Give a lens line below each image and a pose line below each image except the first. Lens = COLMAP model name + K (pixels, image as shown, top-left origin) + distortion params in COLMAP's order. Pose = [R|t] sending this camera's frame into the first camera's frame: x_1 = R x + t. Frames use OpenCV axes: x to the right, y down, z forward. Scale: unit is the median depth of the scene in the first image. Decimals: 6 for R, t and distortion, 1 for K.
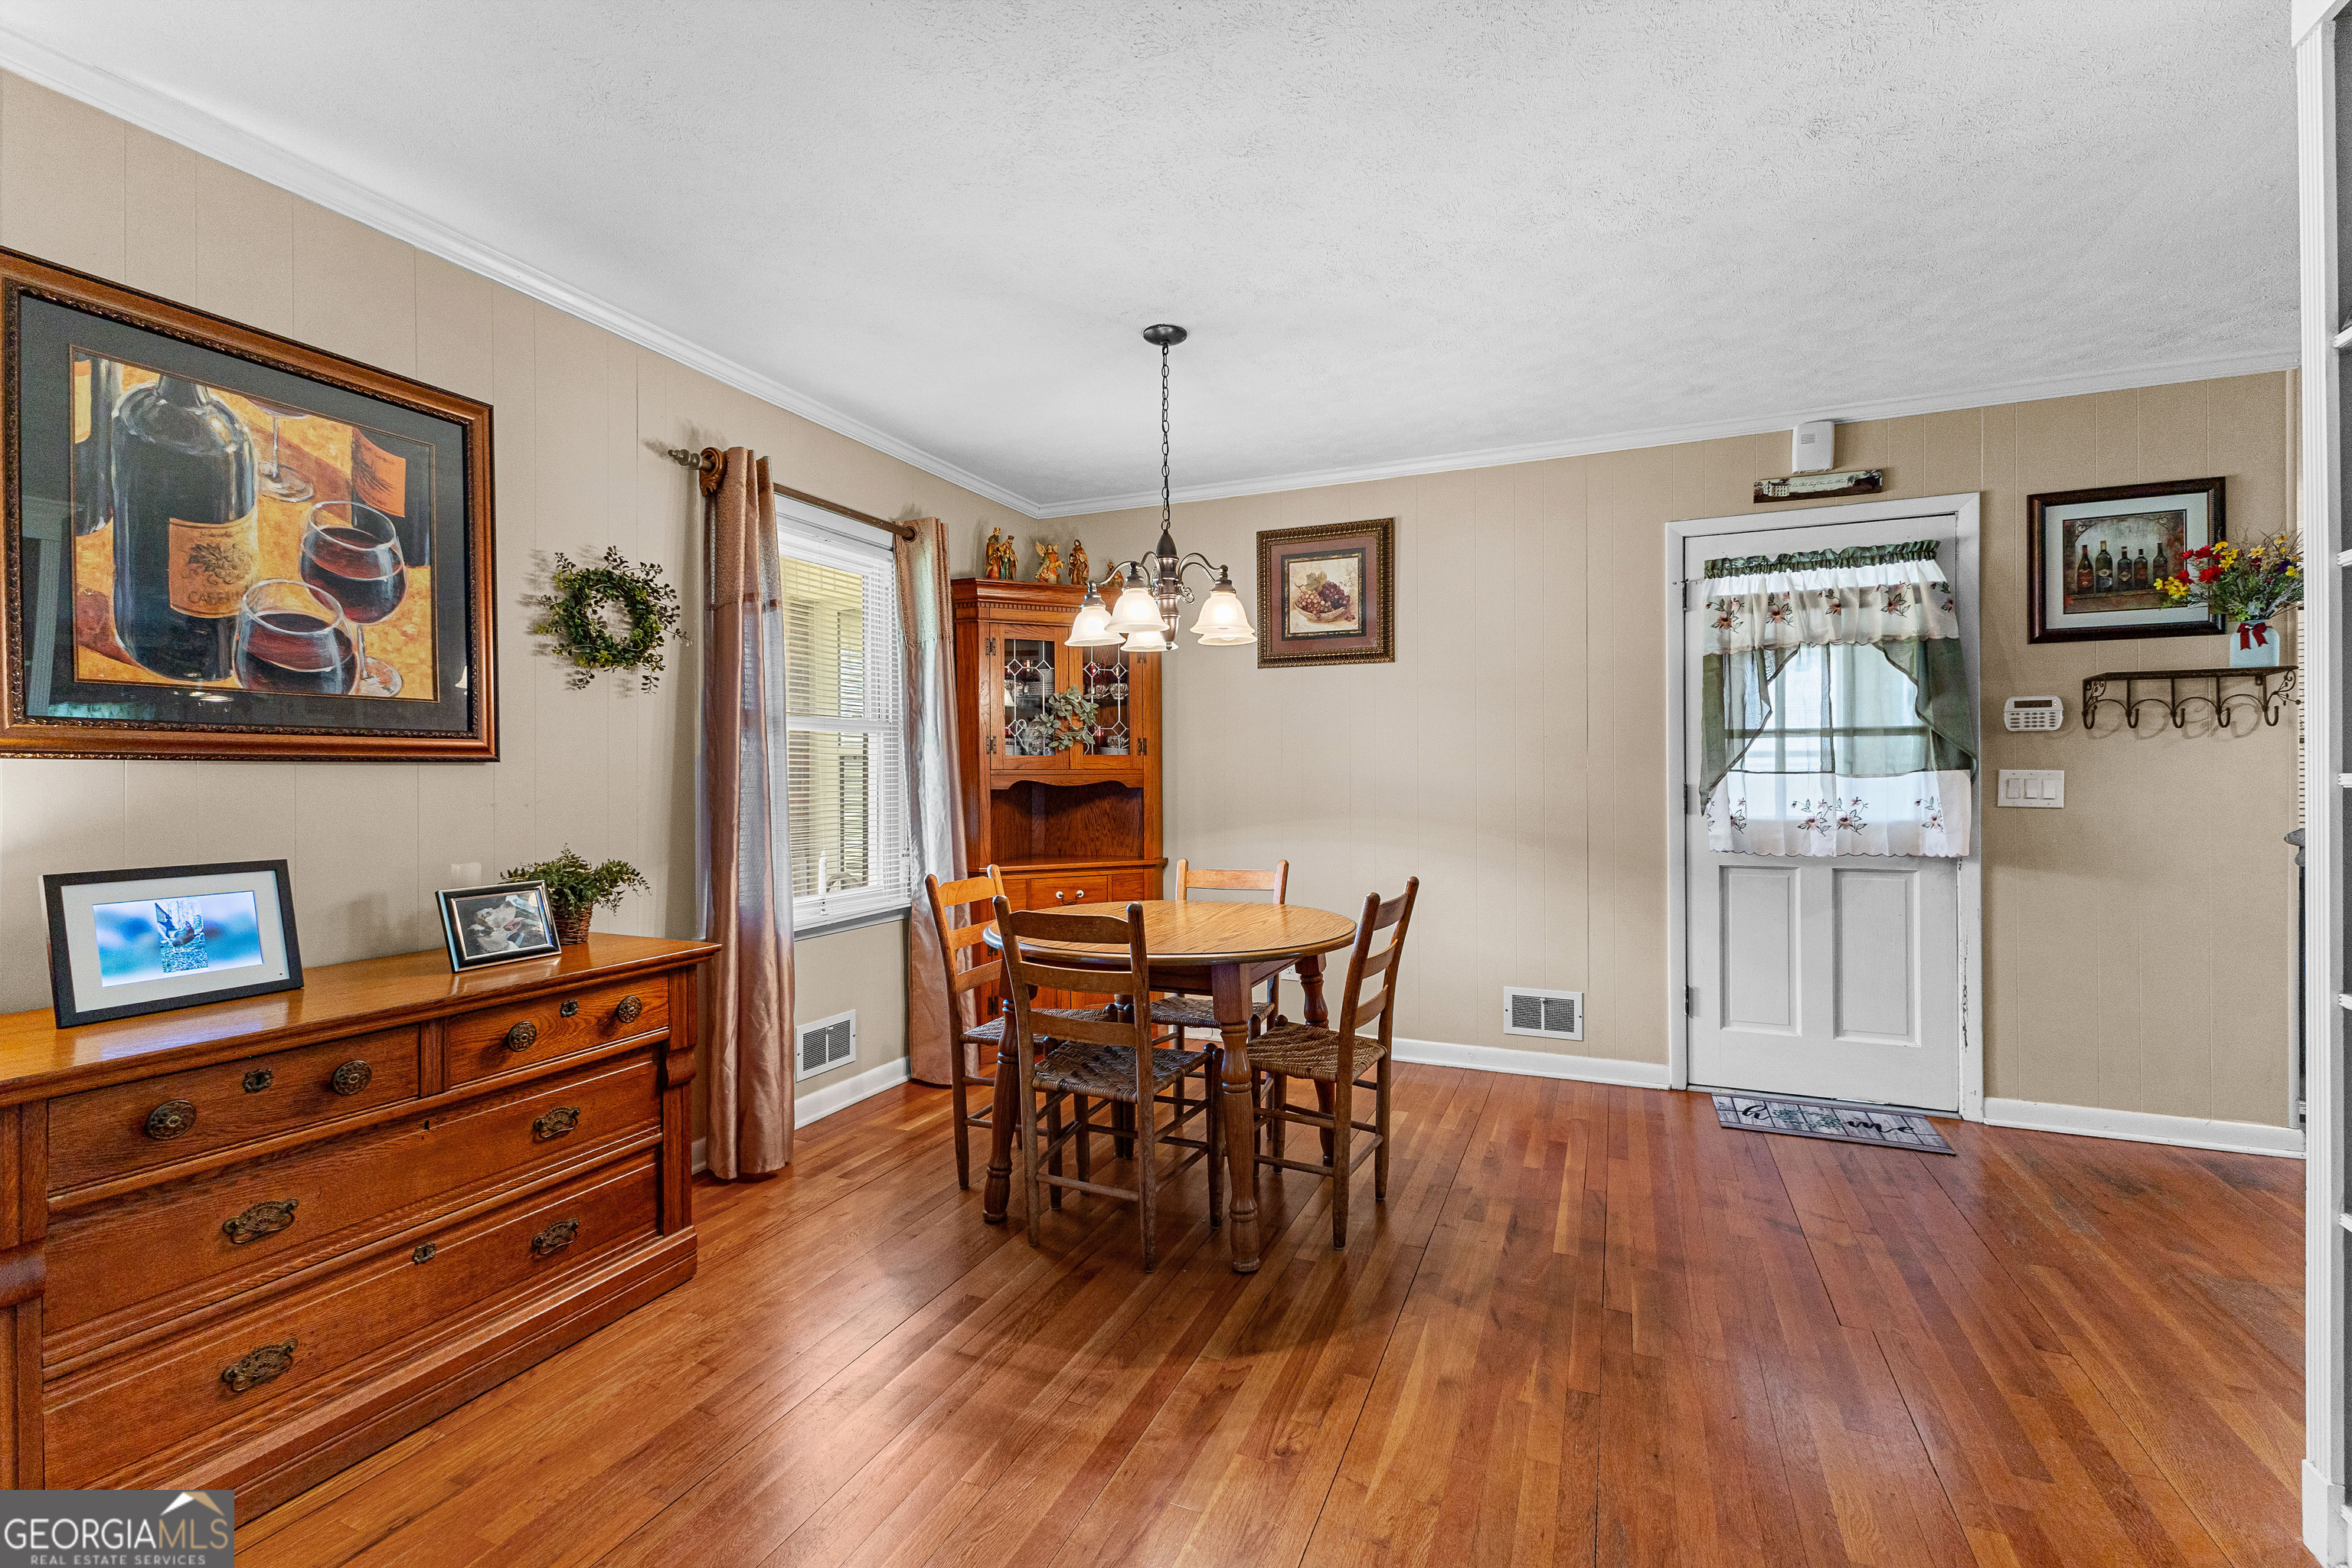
lens RADIAL K [[1014.5, 0, 1176.9], [0, 1014.5, 787.2], [0, 0, 1]] dist [0.006026, -0.002379]
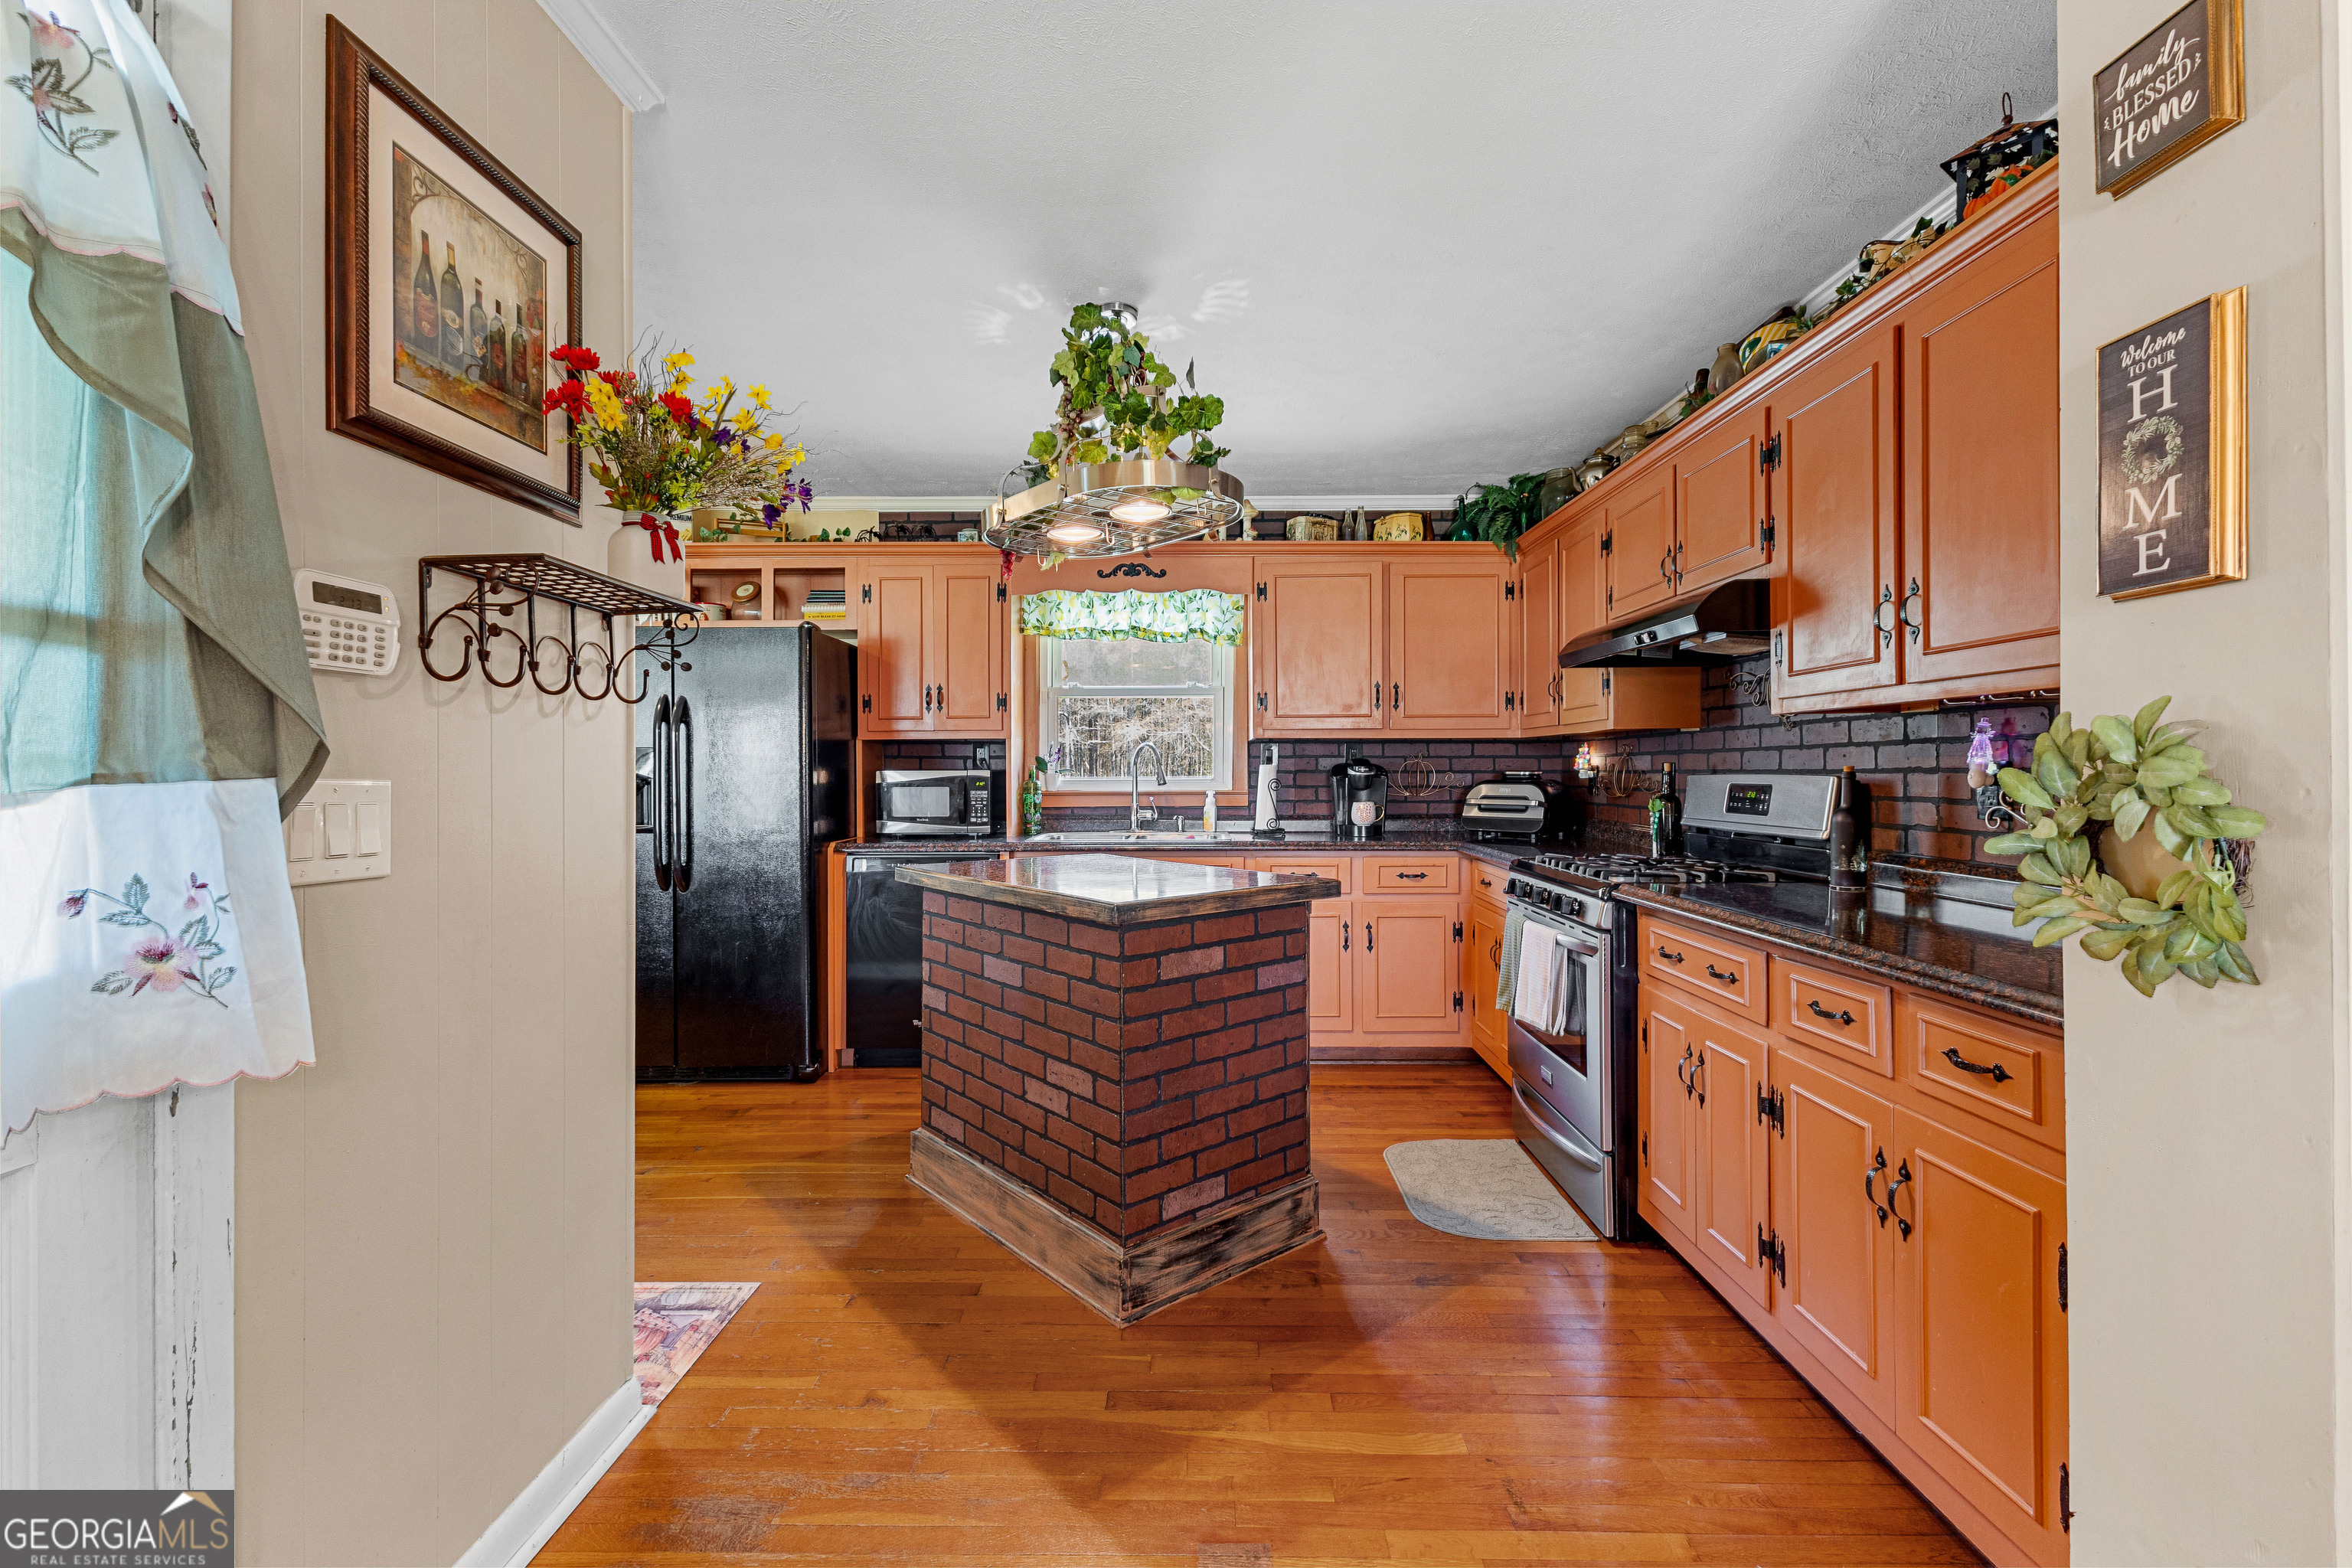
lens RADIAL K [[1014.5, 0, 1170.7], [0, 1014.5, 772.0], [0, 0, 1]] dist [0.006026, -0.002379]
pose [[-0.378551, 0.003605, 0.925574, 0.397672], [0.009823, 0.999952, 0.000122, -0.016661], [-0.925528, 0.009139, -0.378568, 0.878065]]
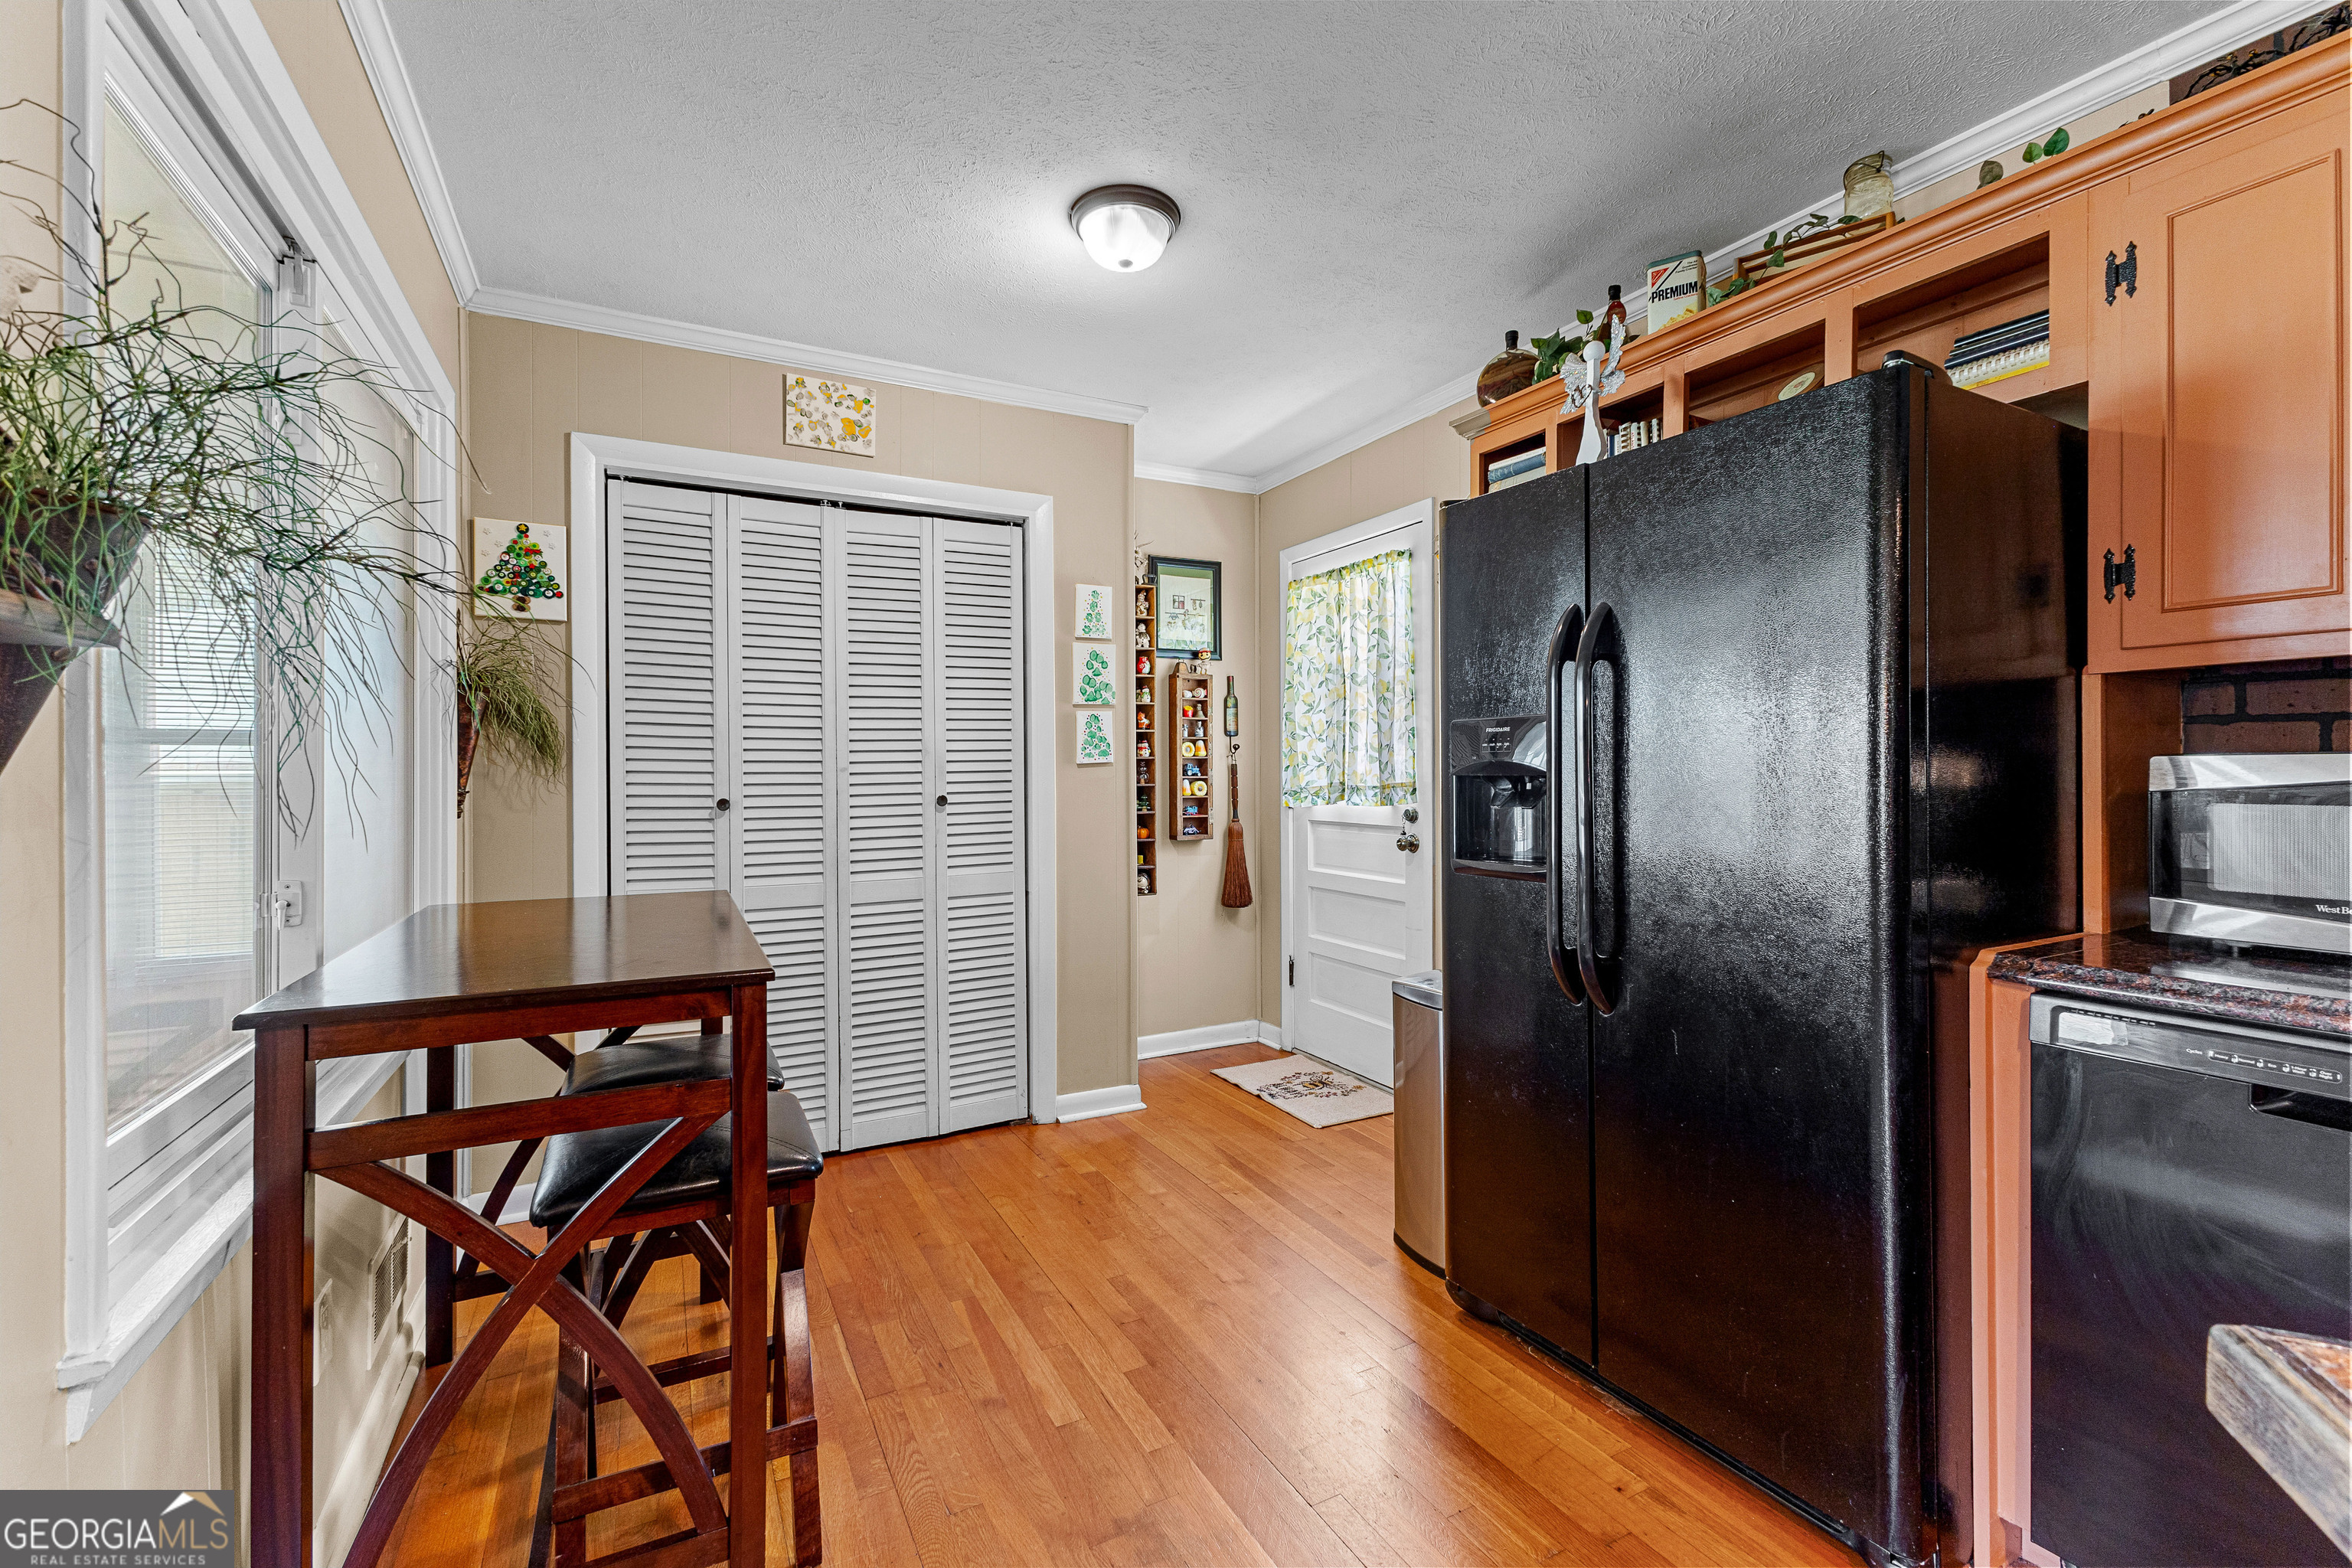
lens RADIAL K [[1014.5, 0, 1164.8], [0, 1014.5, 774.7], [0, 0, 1]] dist [0.006026, -0.002379]
pose [[0.625196, 0.007880, 0.780428, 0.689778], [-0.002417, 0.999964, -0.008161, -0.013190], [-0.780464, 0.003216, 0.625192, 0.843847]]
